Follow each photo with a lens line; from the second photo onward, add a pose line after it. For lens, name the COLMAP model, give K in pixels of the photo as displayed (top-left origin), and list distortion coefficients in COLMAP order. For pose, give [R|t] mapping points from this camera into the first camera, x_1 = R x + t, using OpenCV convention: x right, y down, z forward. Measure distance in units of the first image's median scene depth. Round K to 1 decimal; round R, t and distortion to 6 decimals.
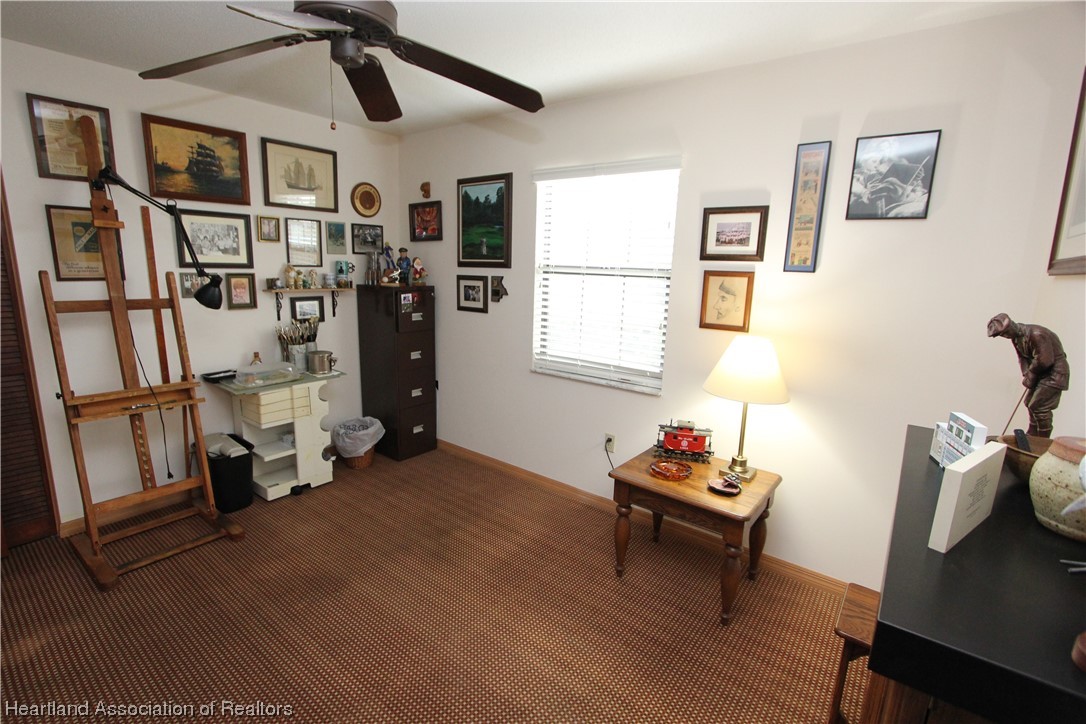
lens RADIAL K [[501.1, 0, 533.0], [0, 501.1, 369.9], [0, 0, 1]] dist [-0.018982, 0.003760]
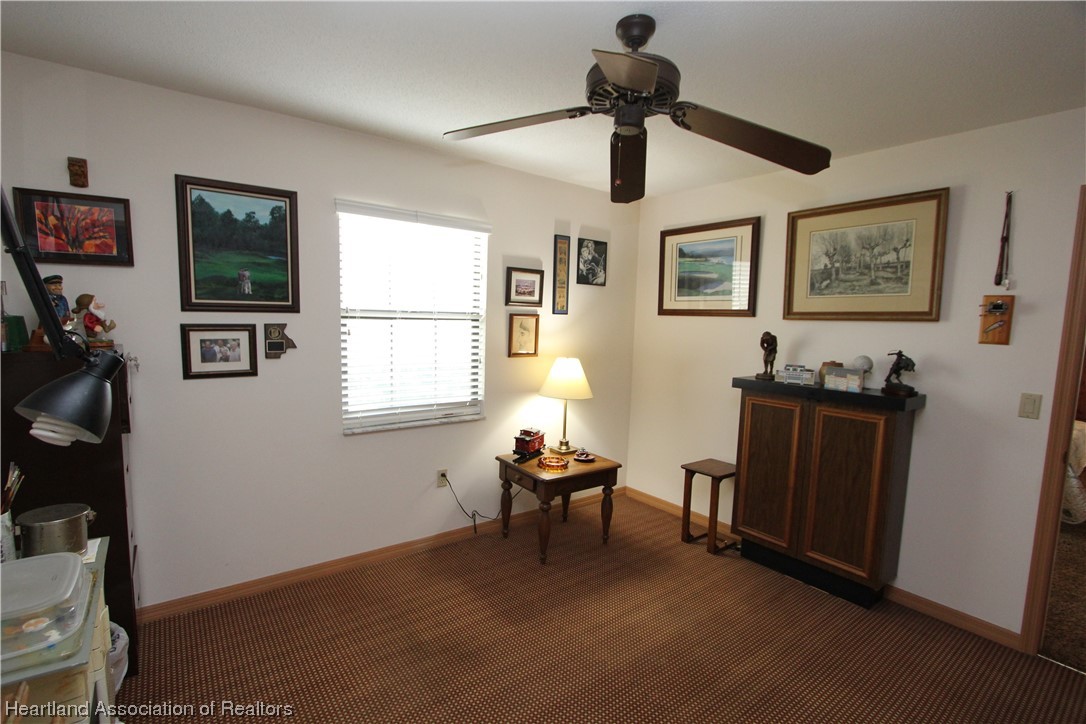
lens RADIAL K [[501.1, 0, 533.0], [0, 501.1, 369.9], [0, 0, 1]] dist [-0.018982, 0.003760]
pose [[0.256657, -0.128297, 0.957949, -0.791065], [0.178505, 0.980392, 0.083477, -0.131708], [-0.949875, 0.149574, 0.274526, 0.518068]]
